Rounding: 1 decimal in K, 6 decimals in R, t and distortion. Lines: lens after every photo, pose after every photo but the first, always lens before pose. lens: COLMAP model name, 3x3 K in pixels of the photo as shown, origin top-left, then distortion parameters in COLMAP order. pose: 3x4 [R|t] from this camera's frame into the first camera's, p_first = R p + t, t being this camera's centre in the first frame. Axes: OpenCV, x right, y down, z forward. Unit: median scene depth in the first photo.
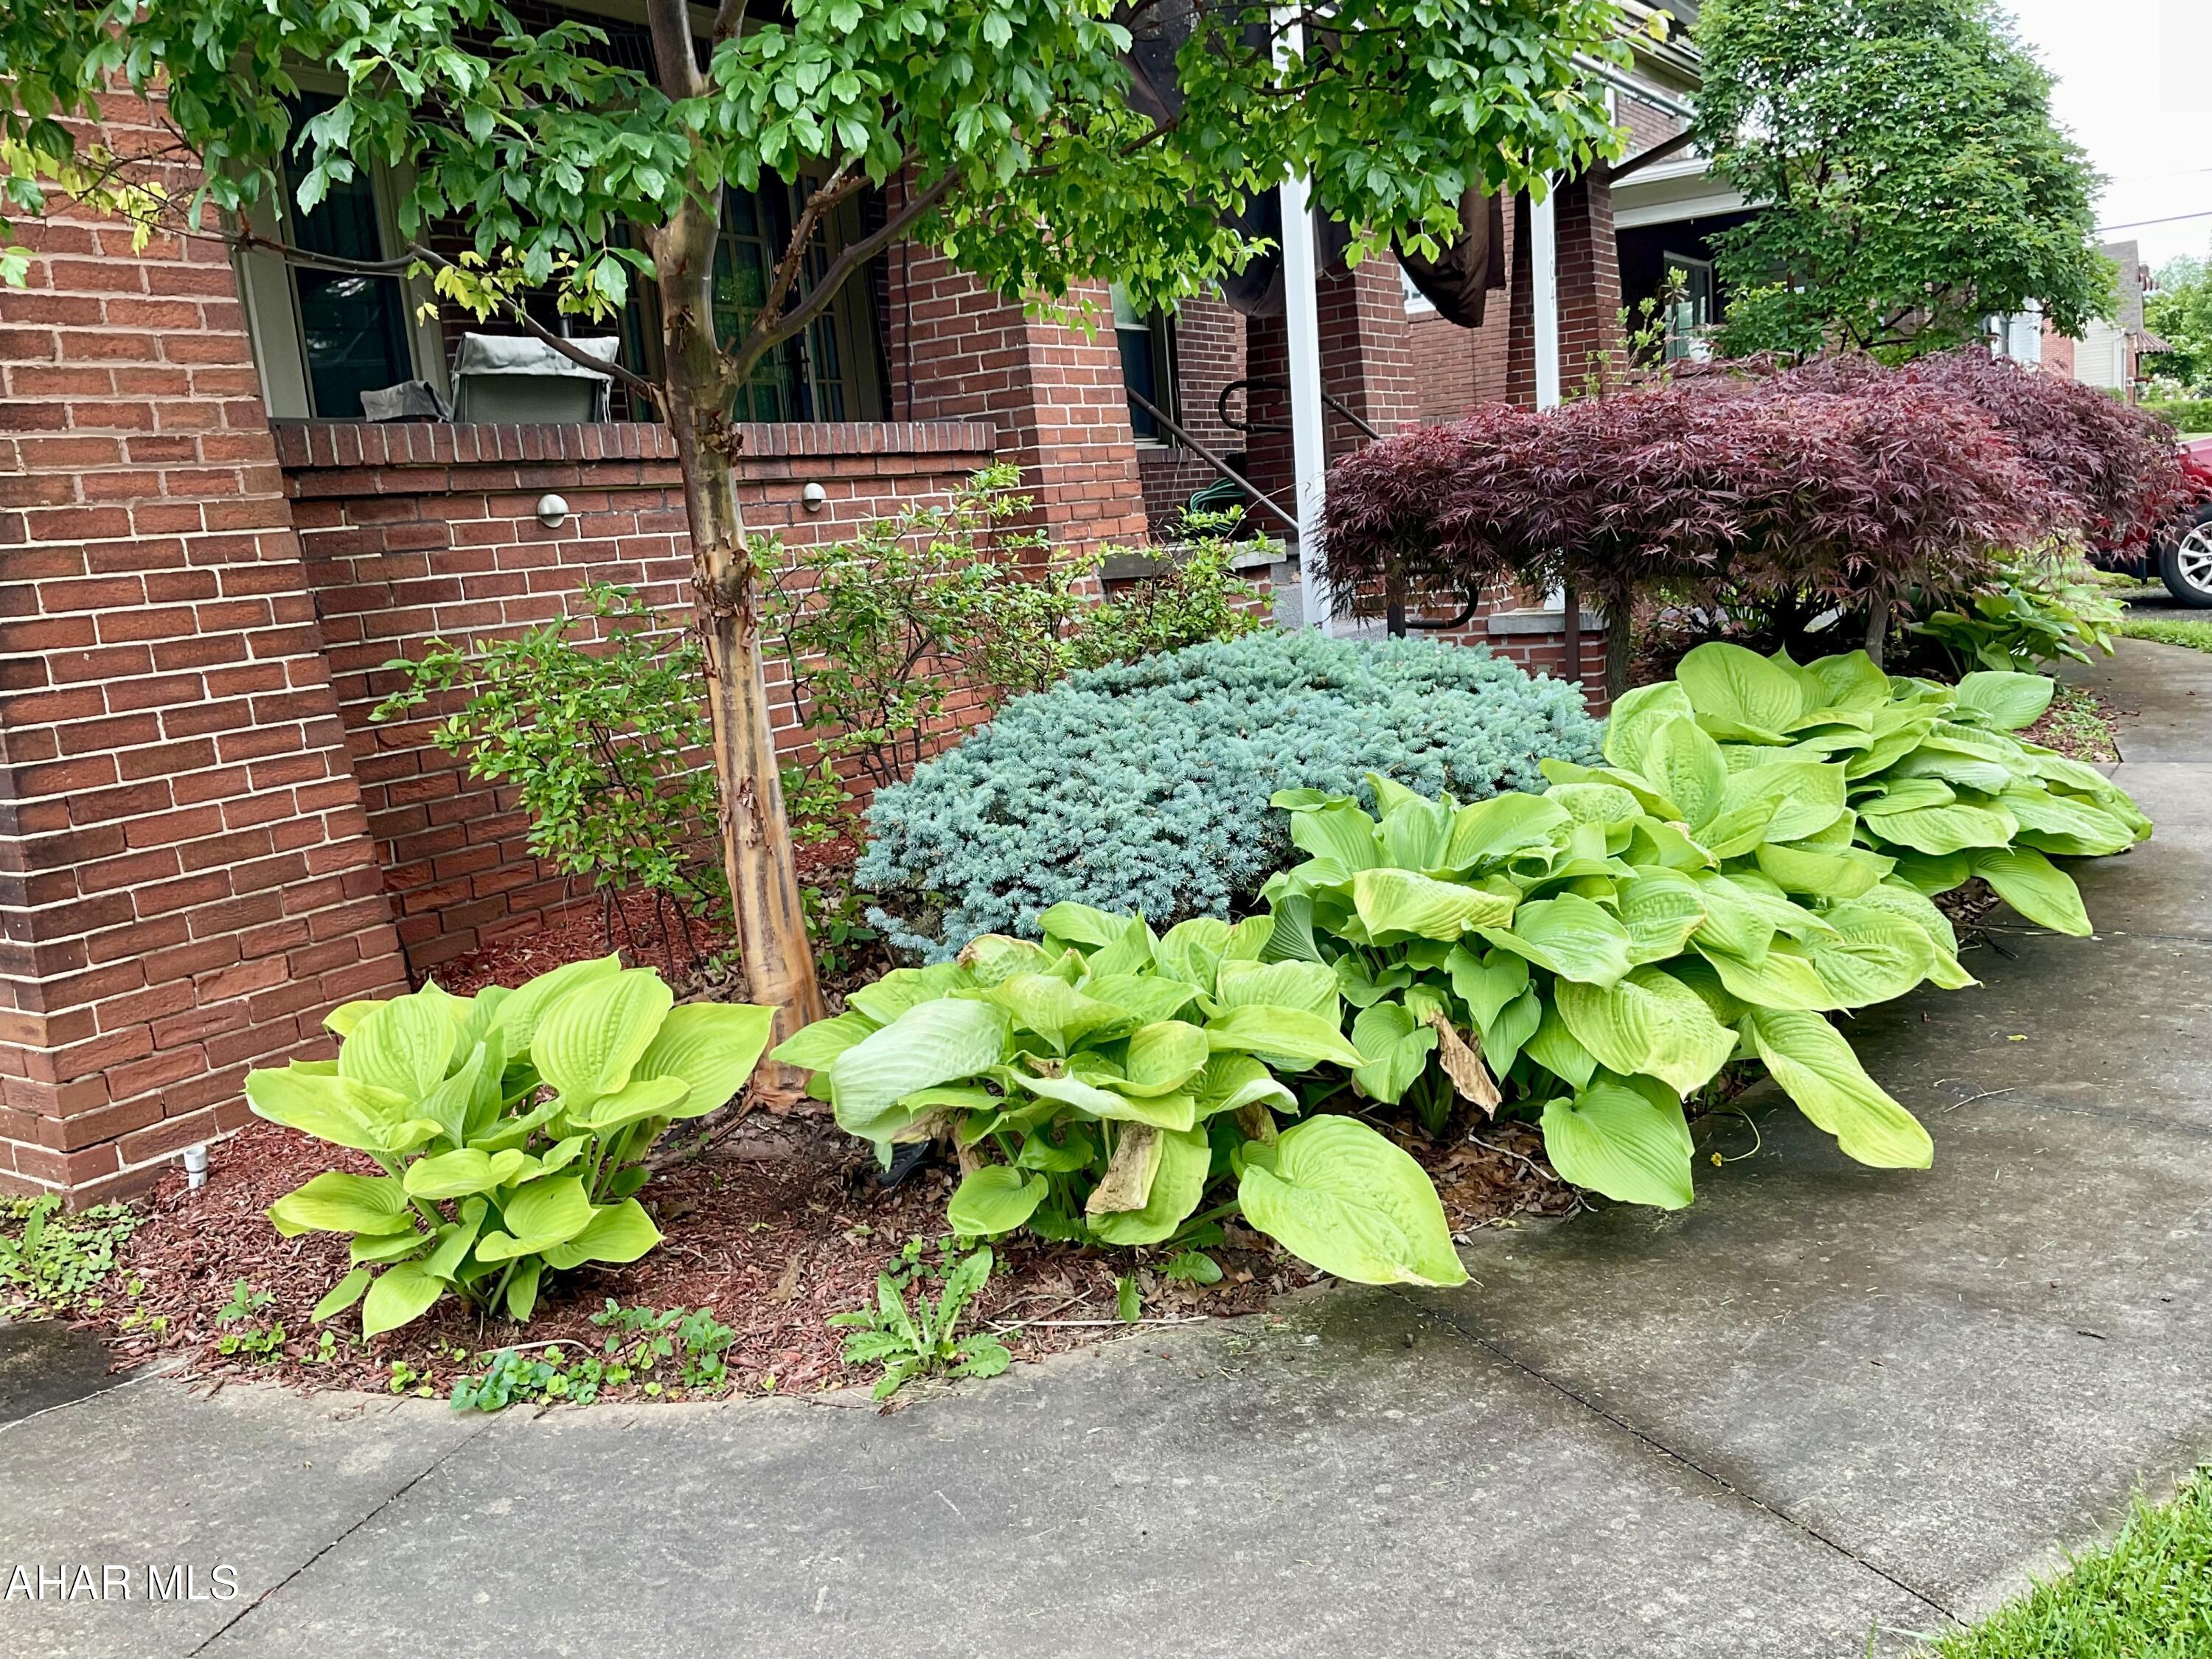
lens RADIAL K [[1826.1, 0, 1101.5], [0, 1826.1, 822.7], [0, 0, 1]] dist [0.084948, -0.096303]
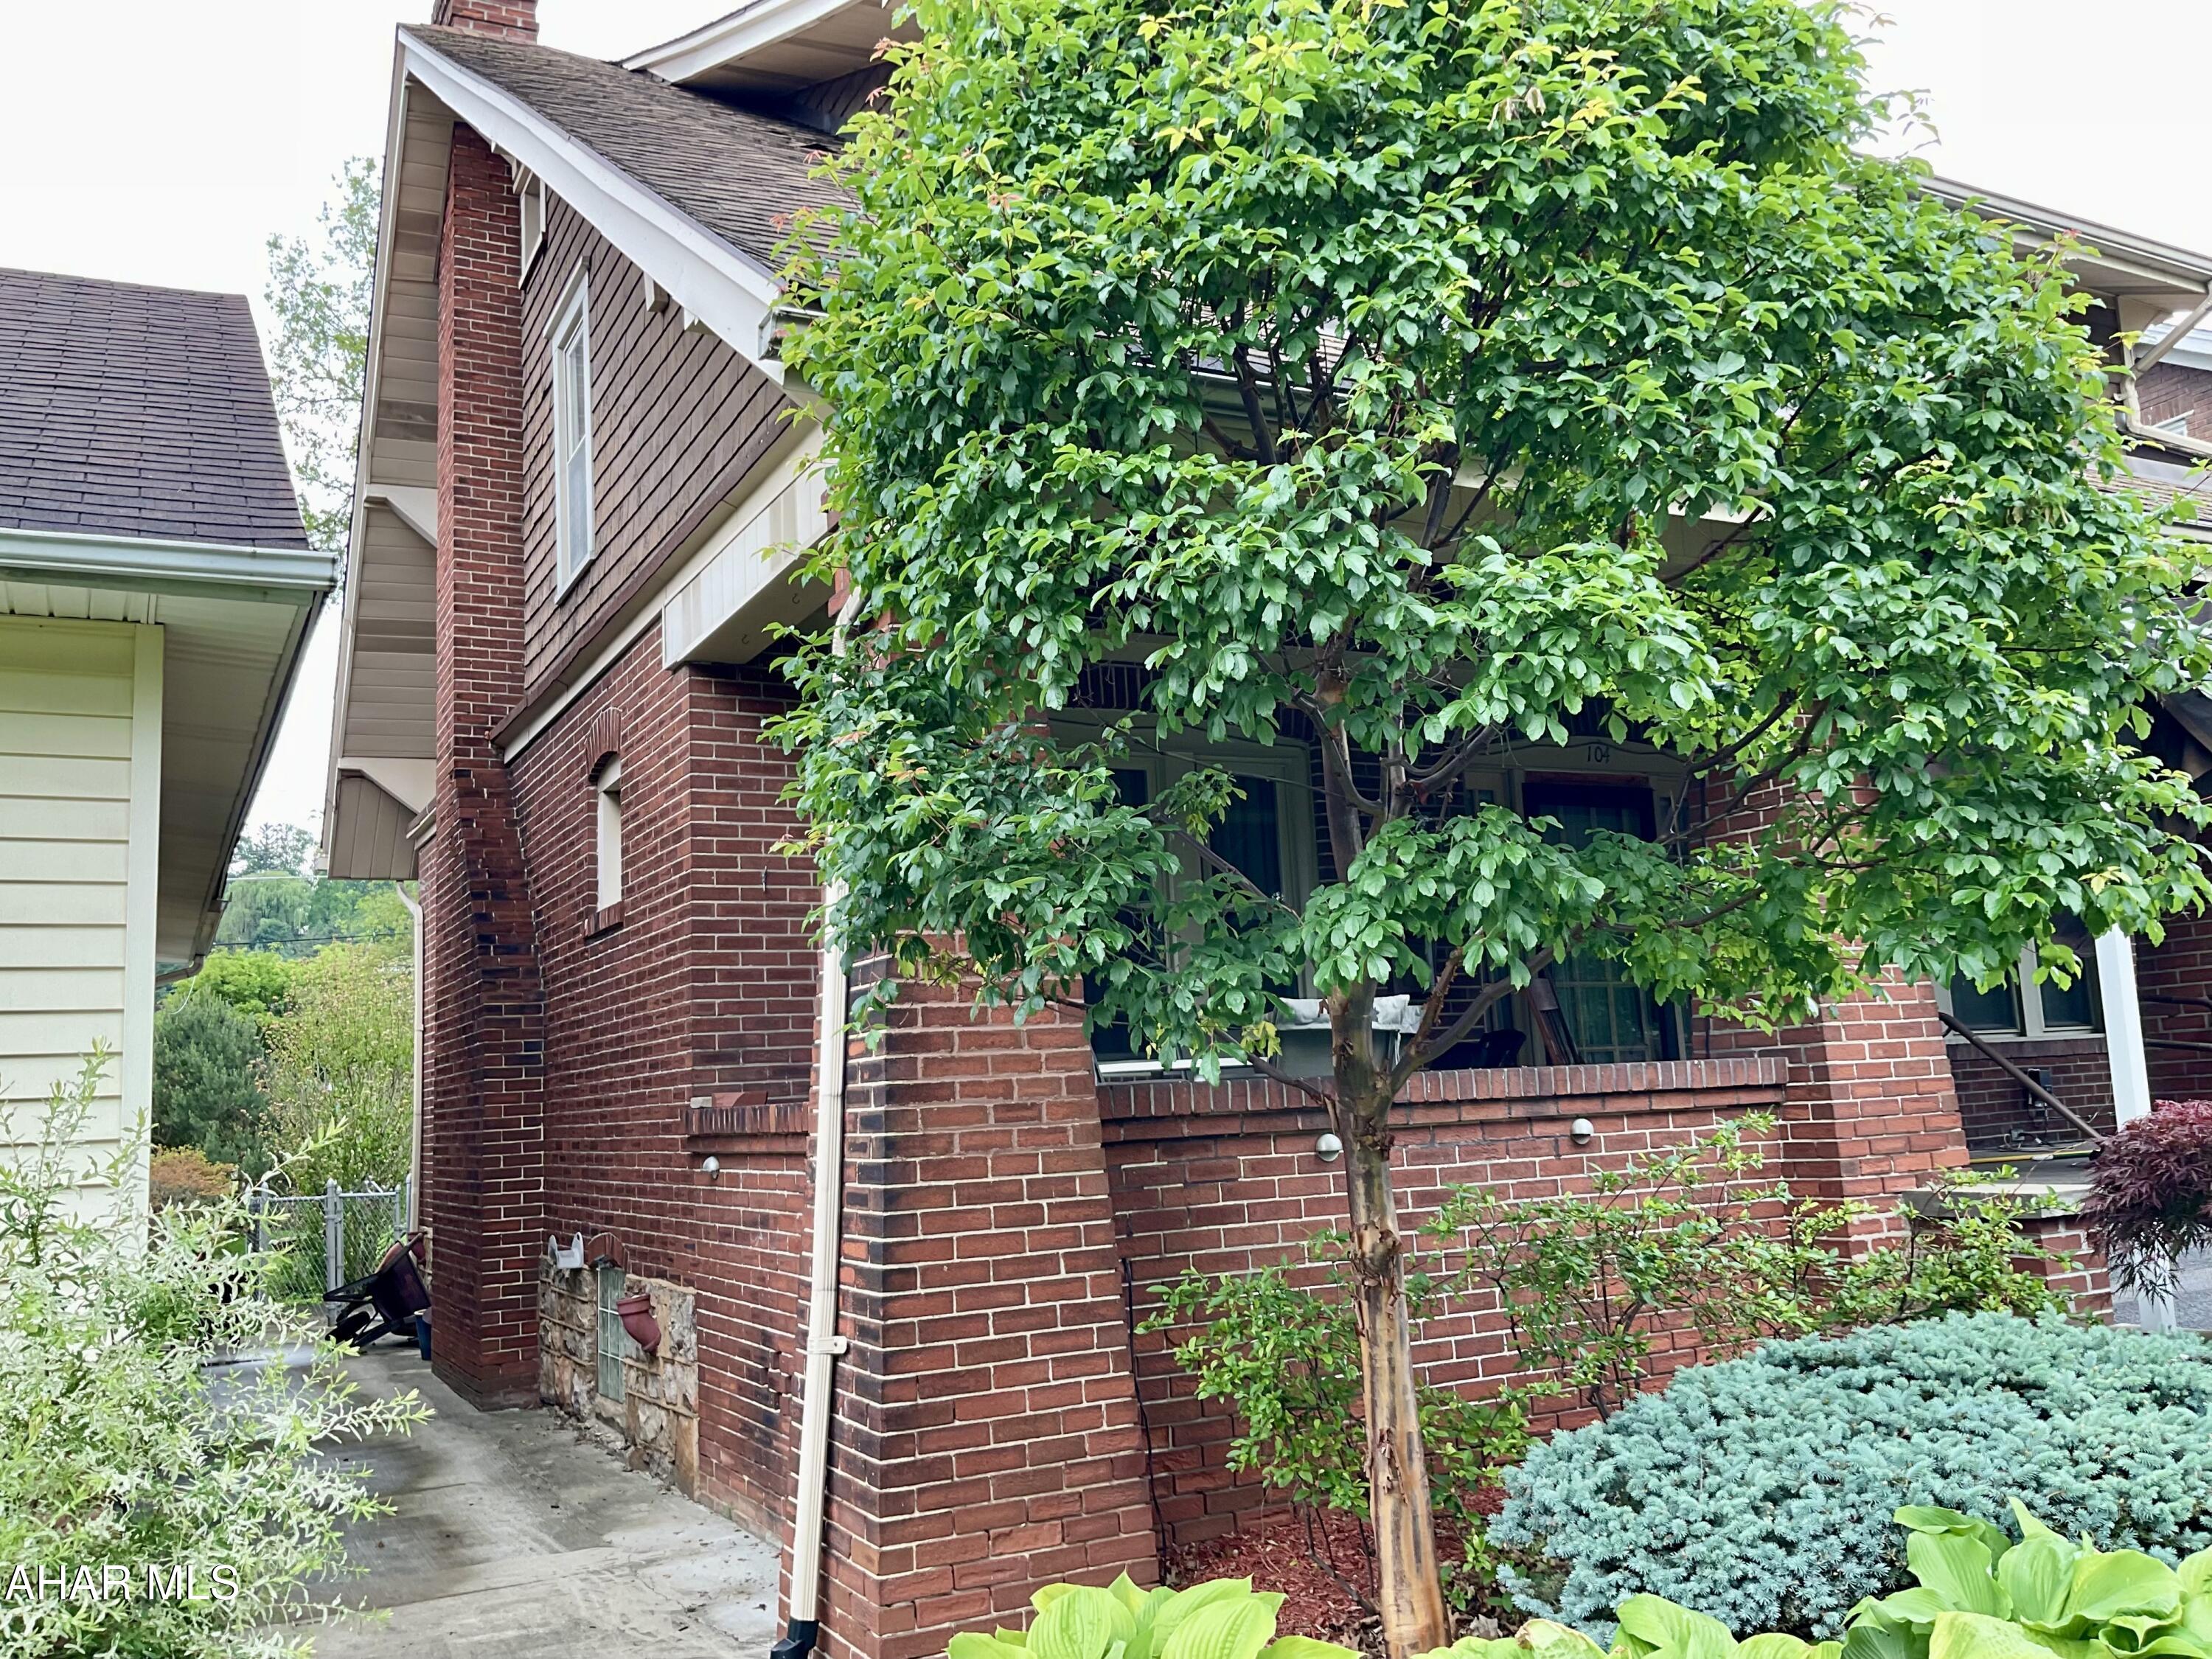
lens RADIAL K [[1816.9, 0, 1101.7], [0, 1816.9, 846.7], [0, 0, 1]] dist [0.033686, -0.067274]
pose [[0.873720, -0.029849, -0.485513, 0.206945], [-0.106486, 0.962168, -0.250784, -0.067060], [0.474631, 0.270816, 0.837487, -0.136153]]
